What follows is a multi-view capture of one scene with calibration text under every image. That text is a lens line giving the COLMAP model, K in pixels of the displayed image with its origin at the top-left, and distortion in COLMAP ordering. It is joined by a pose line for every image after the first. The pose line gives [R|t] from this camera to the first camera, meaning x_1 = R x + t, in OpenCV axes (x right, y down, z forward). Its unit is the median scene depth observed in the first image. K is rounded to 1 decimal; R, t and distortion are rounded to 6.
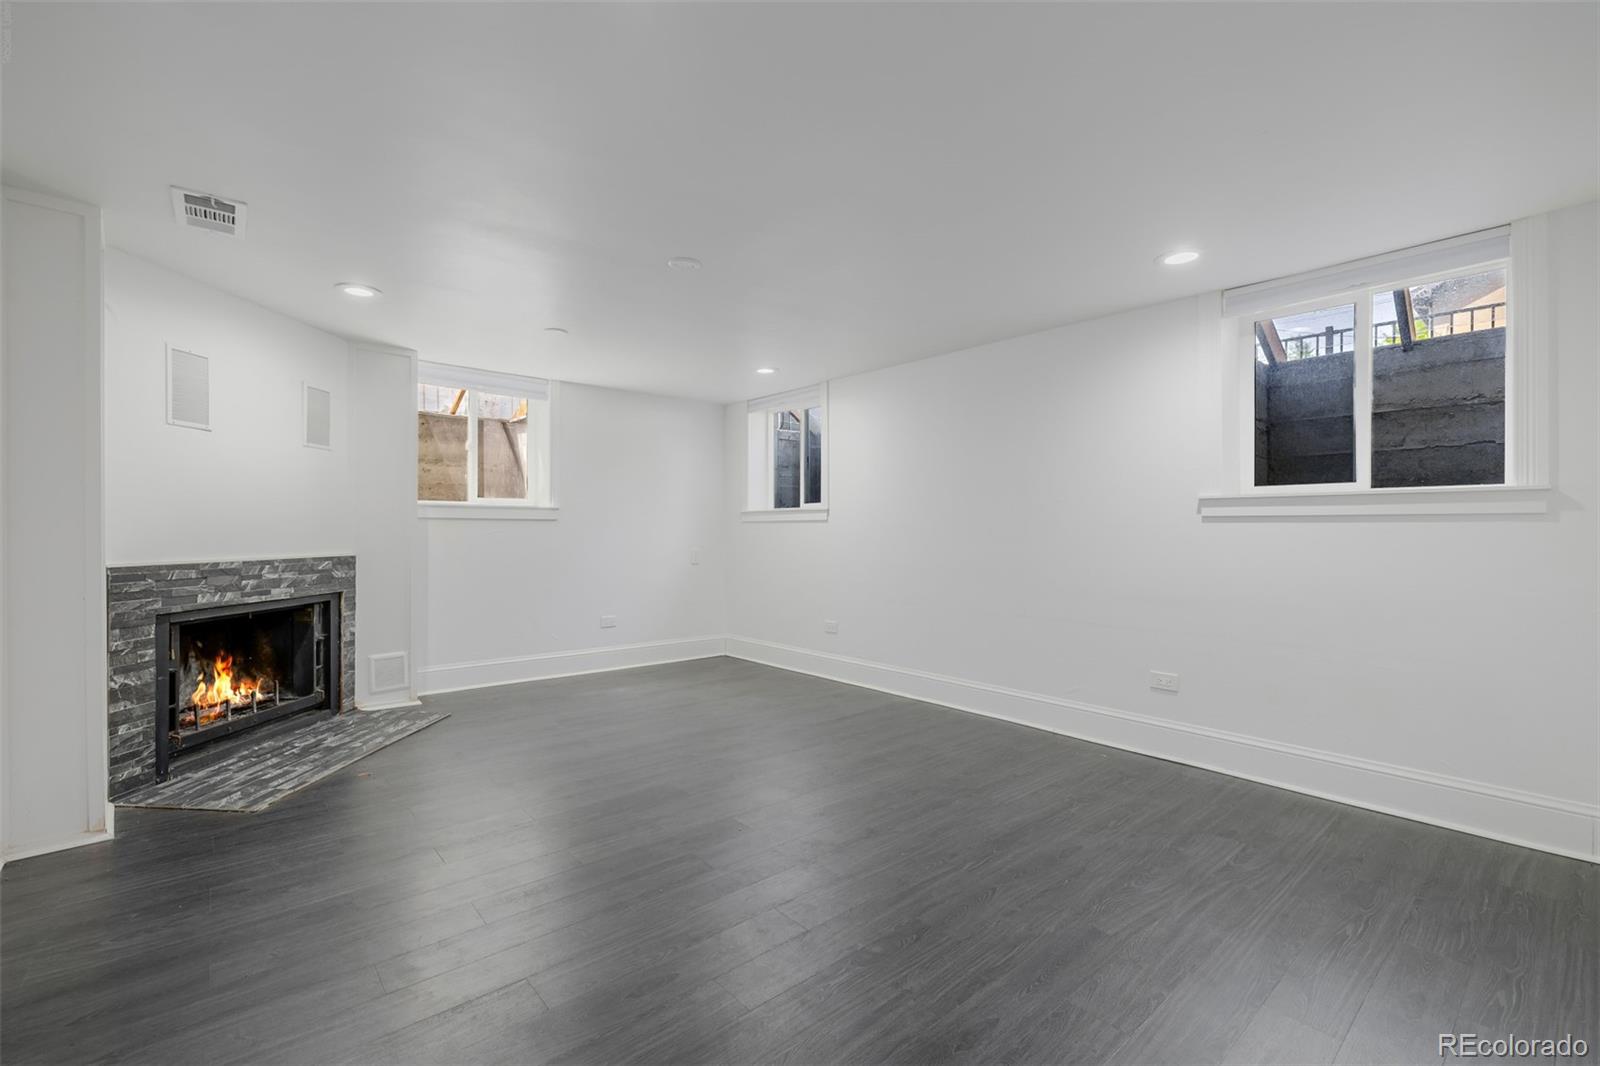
lens RADIAL K [[688.7, 0, 798.1], [0, 688.7, 529.0], [0, 0, 1]] dist [0.003061, 0.000842]
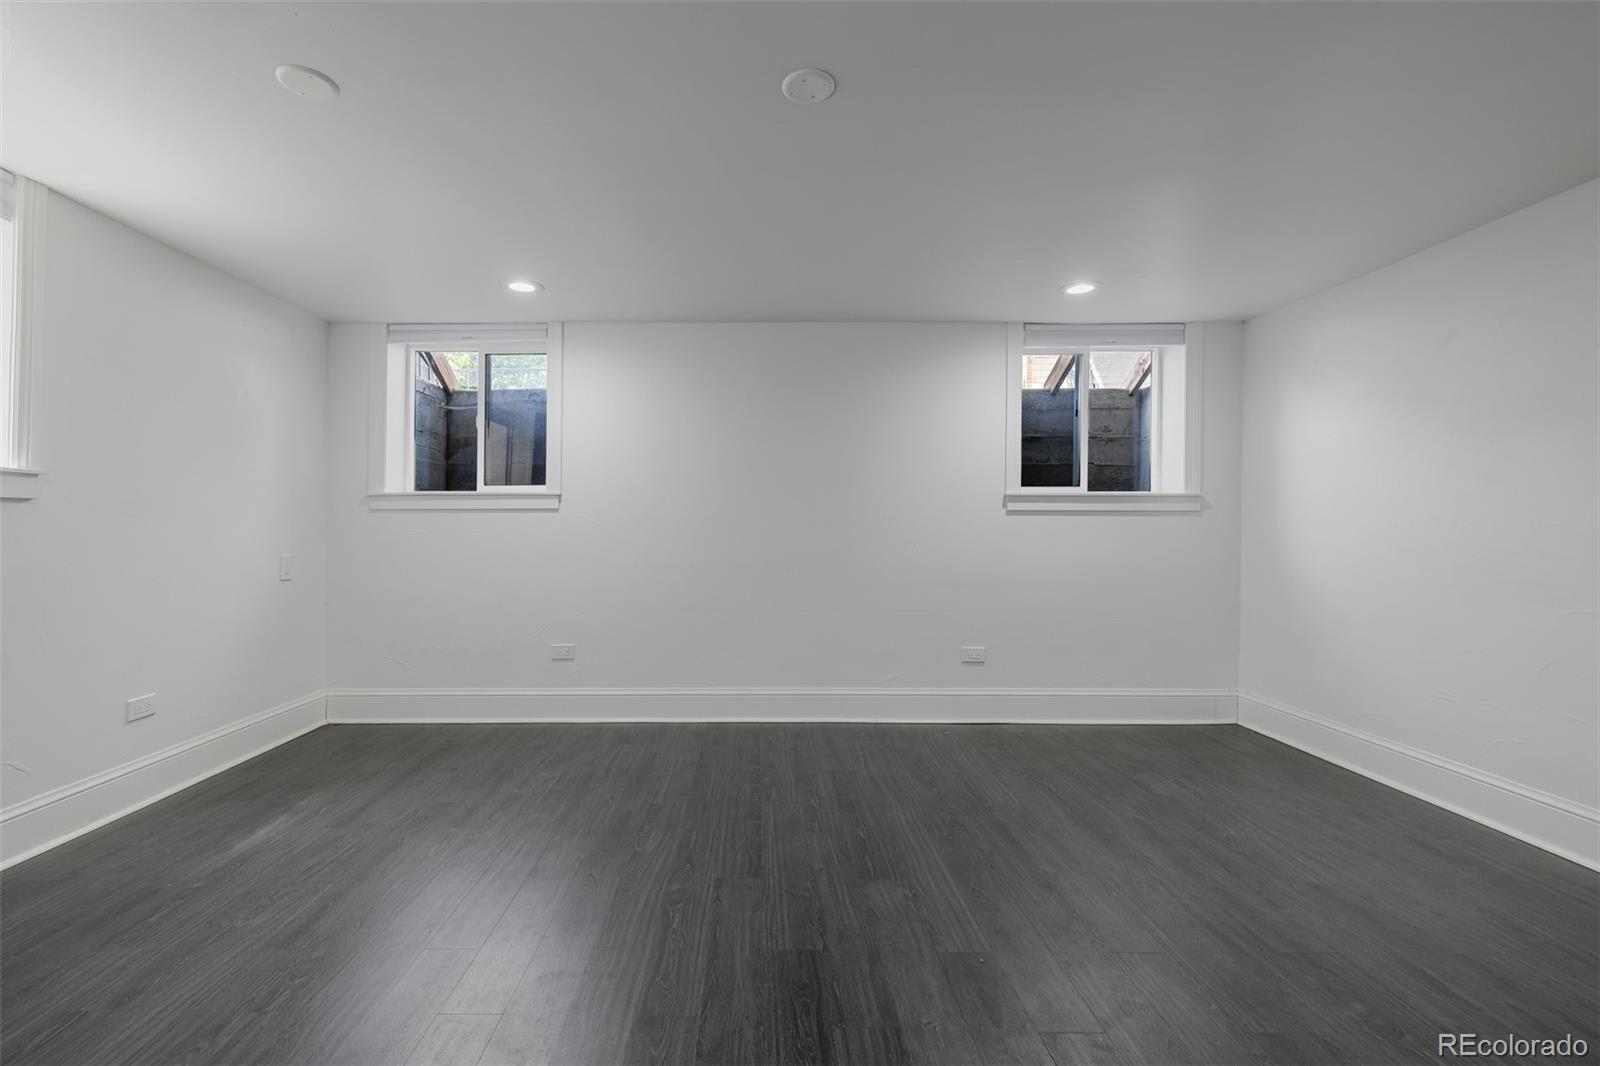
lens RADIAL K [[666.6, 0, 799.4], [0, 666.6, 530.2], [0, 0, 1]] dist [-0.000544, 0.000273]
pose [[0.660487, -0.013178, 0.750721, -0.502761], [-0.000070, 0.999845, 0.017612, -0.004257], [-0.750837, -0.011685, 0.660384, 0.506538]]
